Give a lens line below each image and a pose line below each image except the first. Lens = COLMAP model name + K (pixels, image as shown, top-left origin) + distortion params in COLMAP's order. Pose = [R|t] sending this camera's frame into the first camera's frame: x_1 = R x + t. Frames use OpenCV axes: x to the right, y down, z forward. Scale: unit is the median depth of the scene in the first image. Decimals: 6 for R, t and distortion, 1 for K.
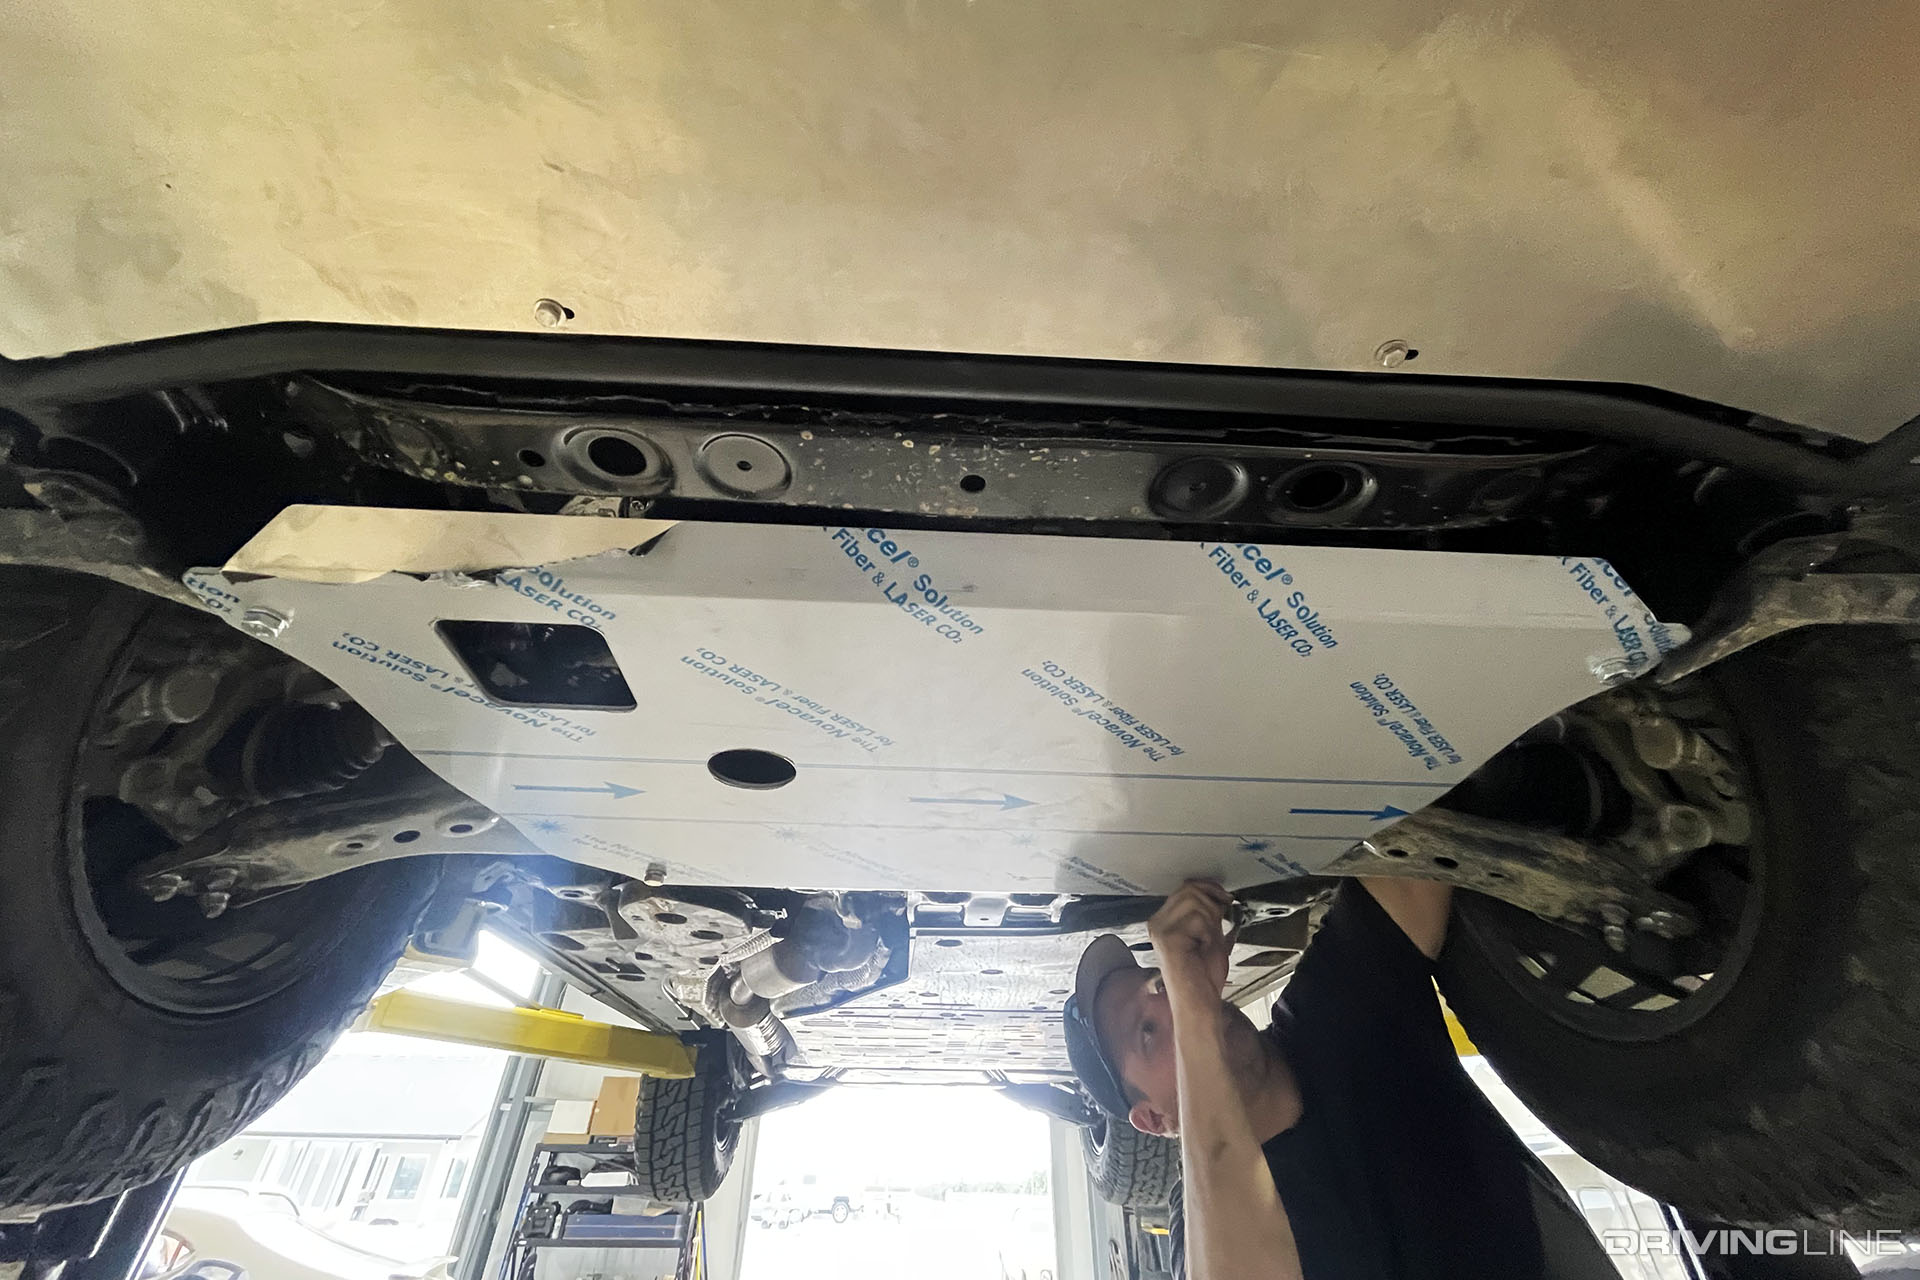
lens RADIAL K [[773.2, 0, 960.7], [0, 773.2, 531.8], [0, 0, 1]] dist [-0.022856, 0.008222]
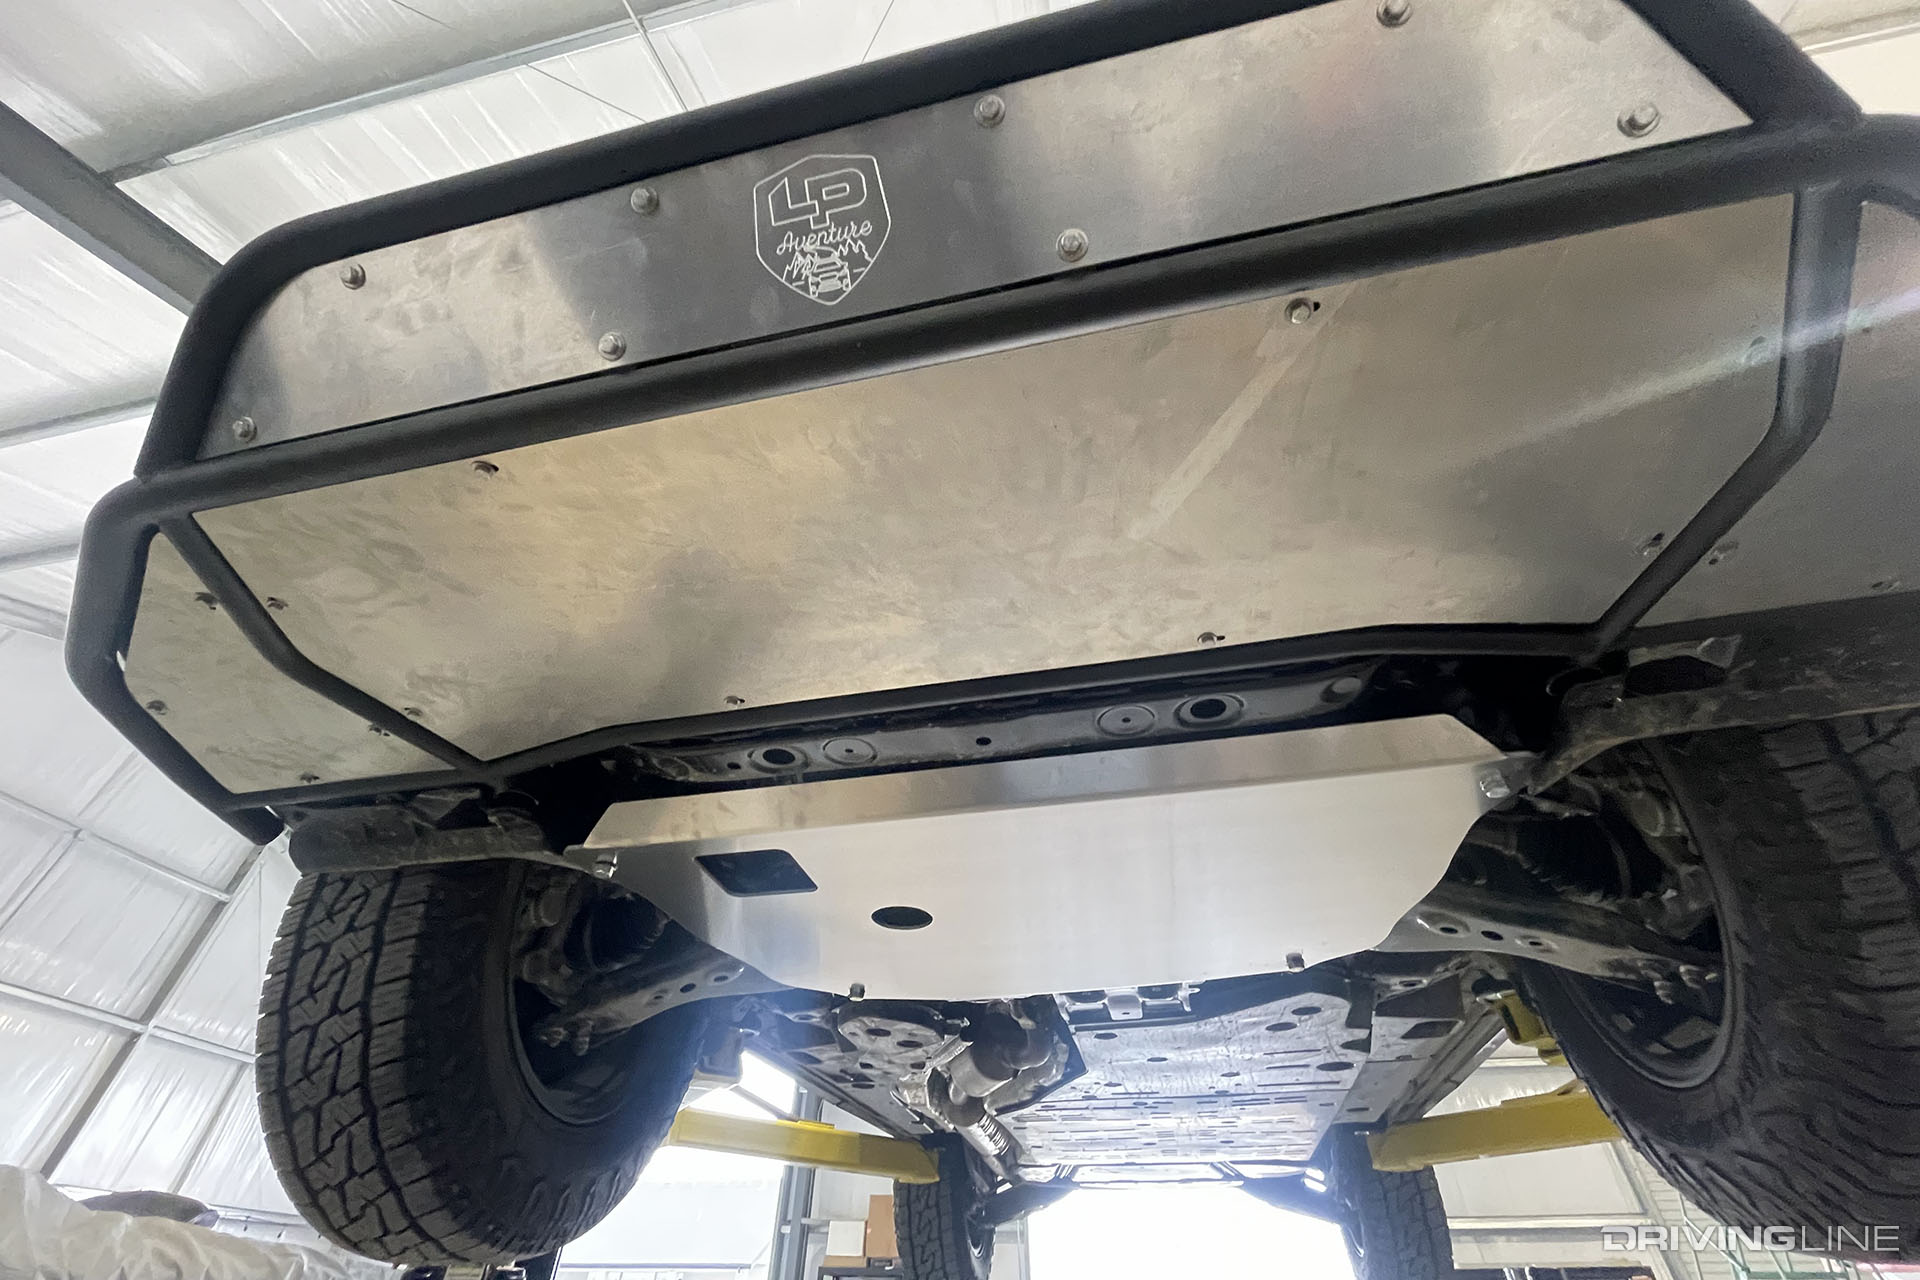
lens RADIAL K [[773.2, 0, 960.7], [0, 773.2, 531.8], [0, 0, 1]] dist [-0.022856, 0.008222]
pose [[0.961372, -0.196477, -0.192770, 0.157575], [0.177382, 0.977756, -0.111930, -0.136874], [0.210473, 0.073412, 0.974839, -0.263543]]
